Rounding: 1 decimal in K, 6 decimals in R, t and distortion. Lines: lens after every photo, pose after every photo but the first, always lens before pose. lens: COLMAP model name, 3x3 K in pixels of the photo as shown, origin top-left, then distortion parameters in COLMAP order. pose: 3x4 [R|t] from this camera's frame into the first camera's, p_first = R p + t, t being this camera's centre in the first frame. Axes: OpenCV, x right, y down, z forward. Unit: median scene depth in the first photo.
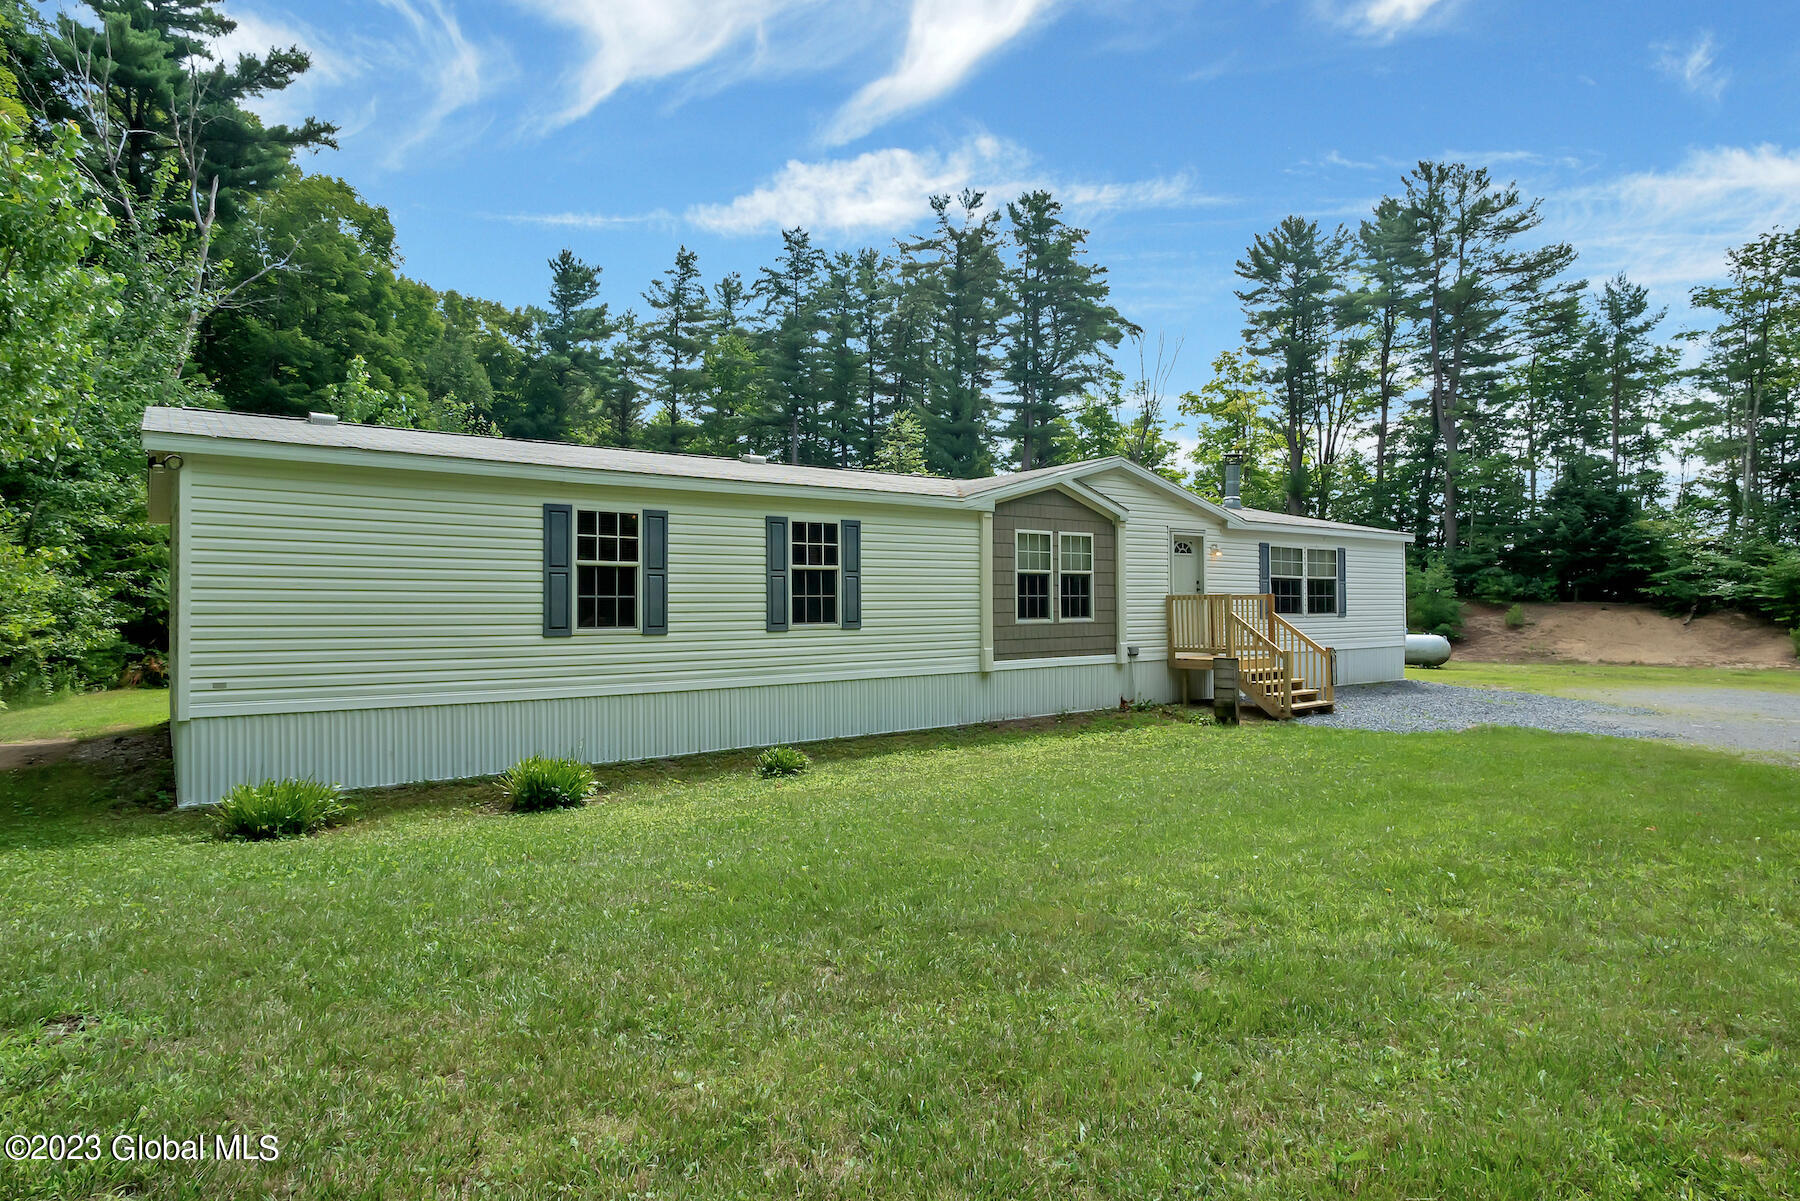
lens RADIAL K [[989.3, 0, 897.4], [0, 989.3, 596.2], [0, 0, 1]] dist [-0.021244, 0.002787]
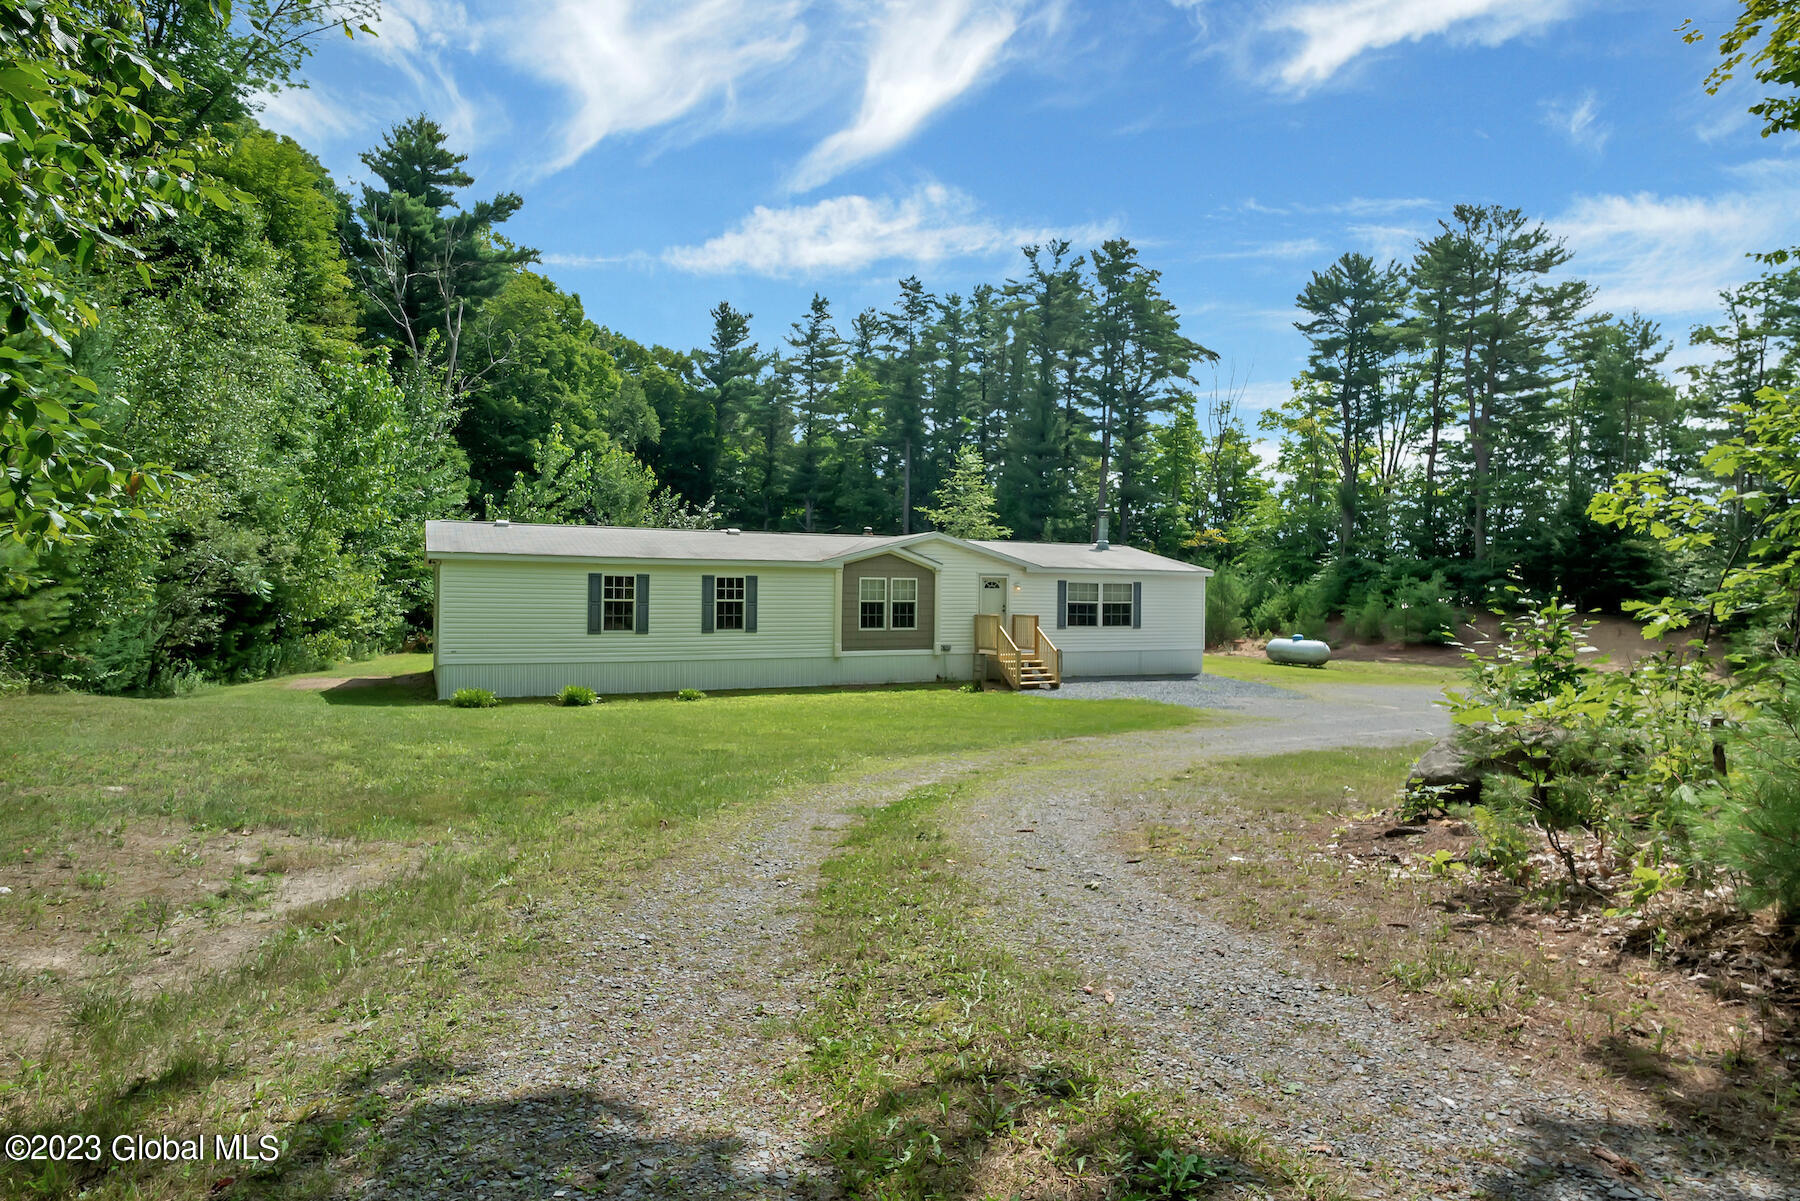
lens RADIAL K [[989.3, 0, 897.4], [0, 989.3, 596.2], [0, 0, 1]] dist [-0.021244, 0.002787]
pose [[0.981490, 0.019213, -0.190545, 0.138775], [-0.016332, 0.999728, 0.016677, -0.017116], [0.190814, -0.013256, 0.981537, -0.193901]]
